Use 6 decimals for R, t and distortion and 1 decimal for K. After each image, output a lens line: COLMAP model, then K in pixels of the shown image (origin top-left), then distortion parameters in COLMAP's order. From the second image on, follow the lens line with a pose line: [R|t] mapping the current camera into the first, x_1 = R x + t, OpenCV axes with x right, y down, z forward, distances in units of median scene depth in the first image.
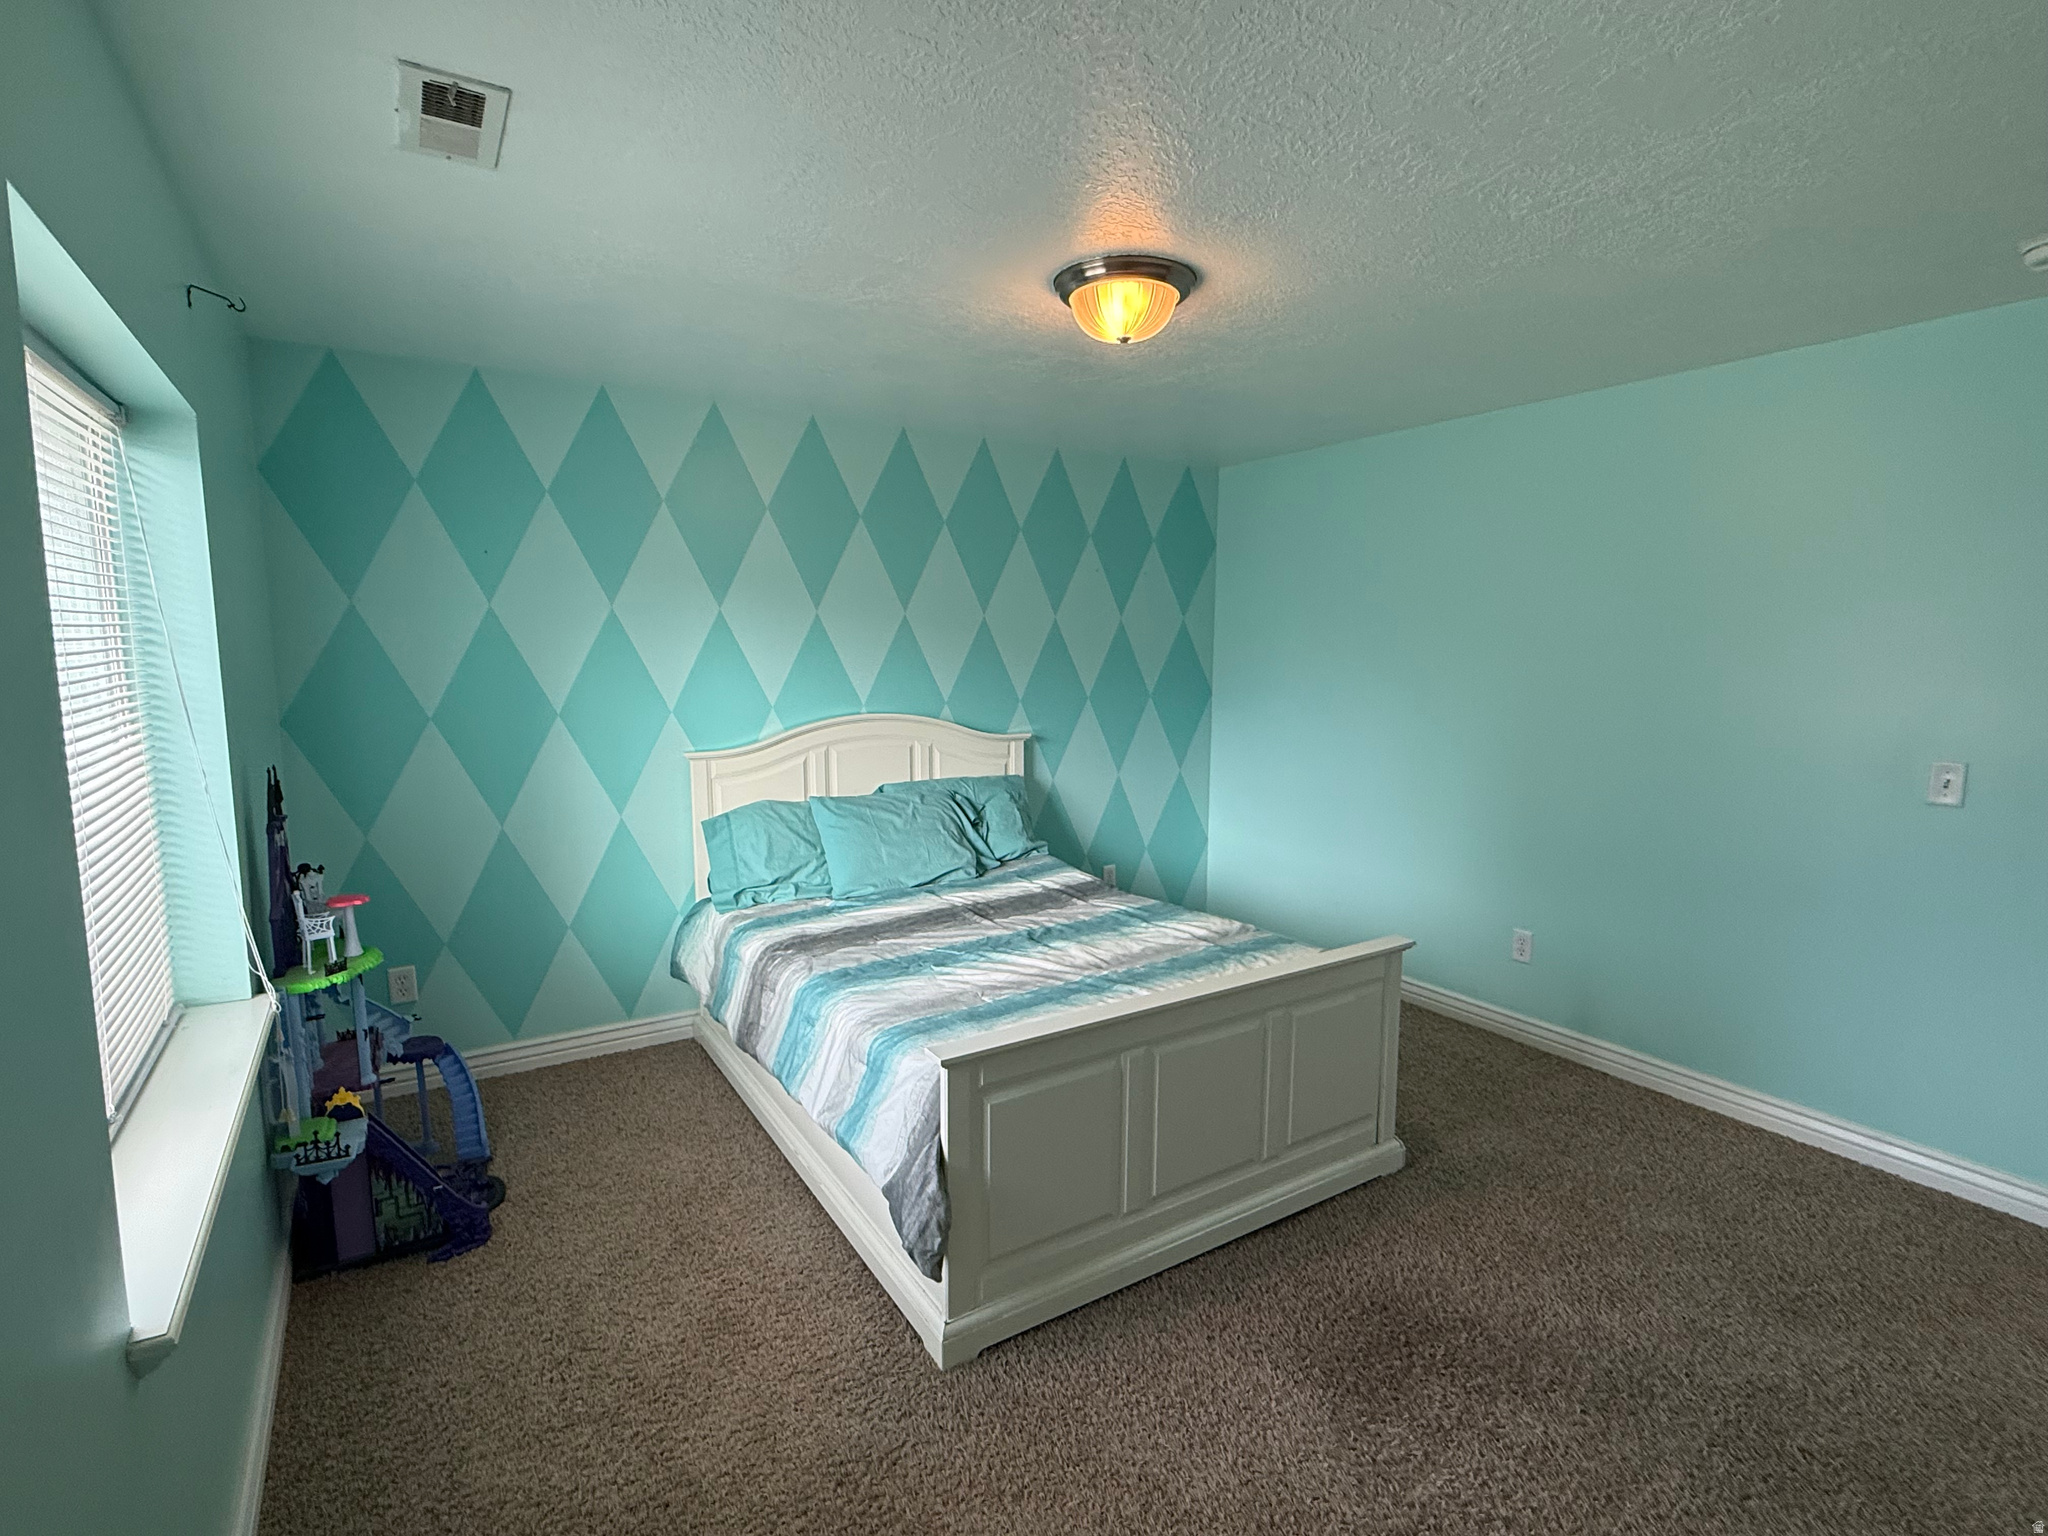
lens RADIAL K [[985.4, 0, 1019.8], [0, 985.4, 773.4], [0, 0, 1]] dist [-0.000895, 0.000439]
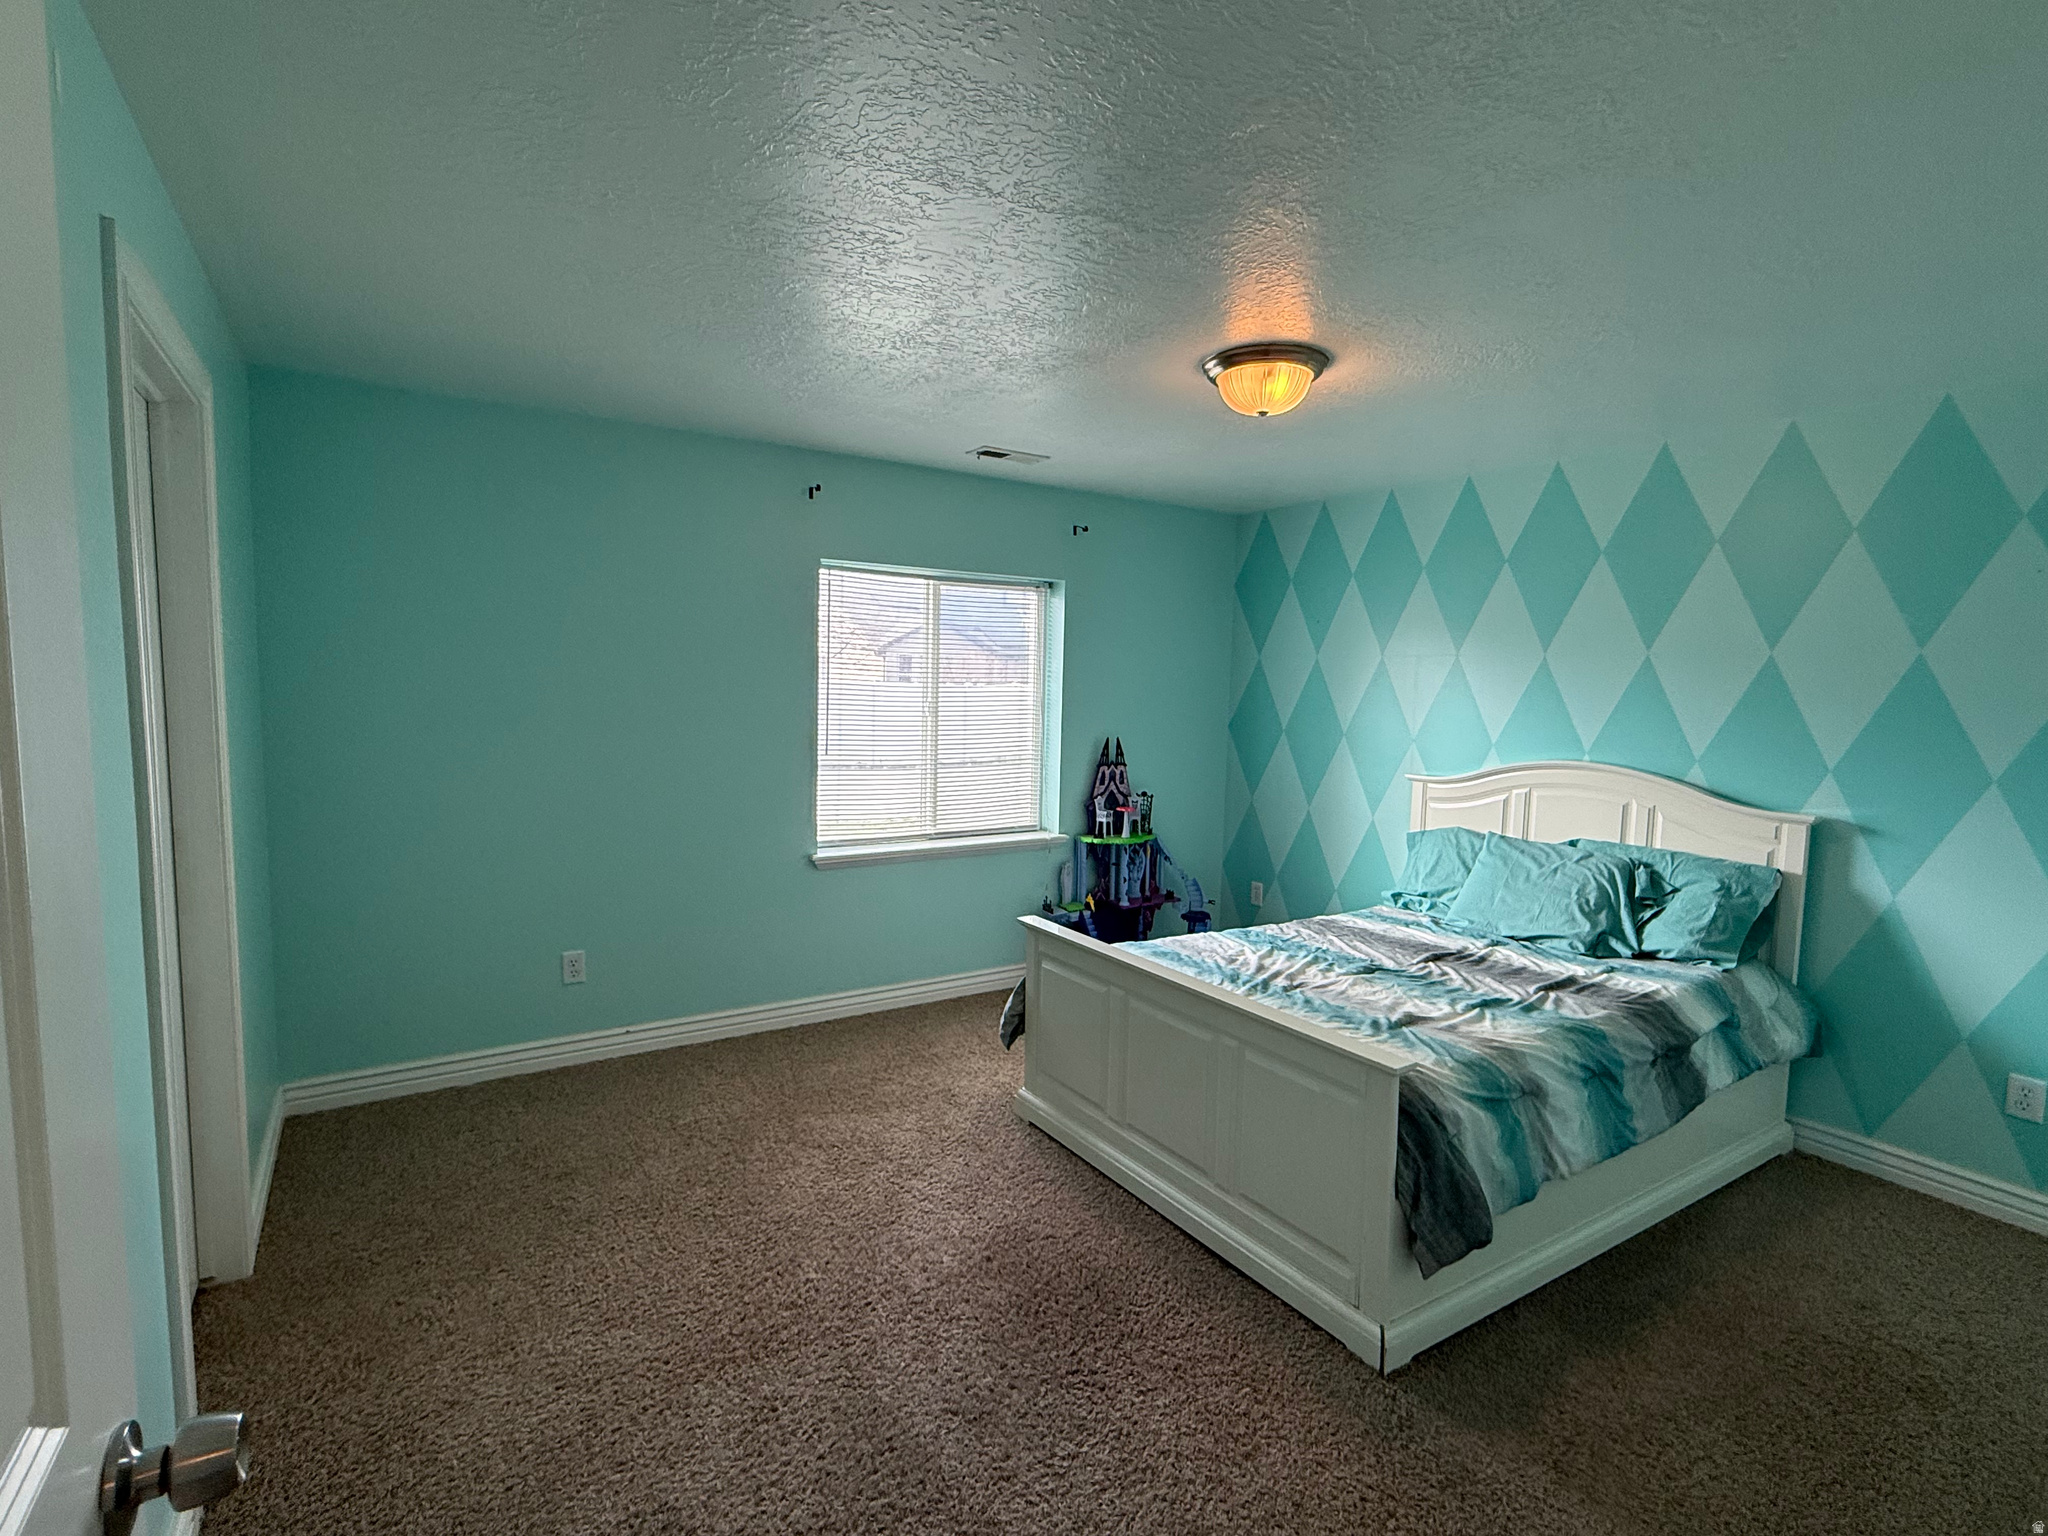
lens RADIAL K [[985.4, 0, 1017.8], [0, 985.4, 763.1], [0, 0, 1]] dist [-0.000895, 0.000439]
pose [[-0.001302, 0.083063, -0.996543, 0.930898], [-0.150070, 0.985243, 0.082317, -0.066026], [0.988675, 0.149658, 0.011183, 0.548901]]
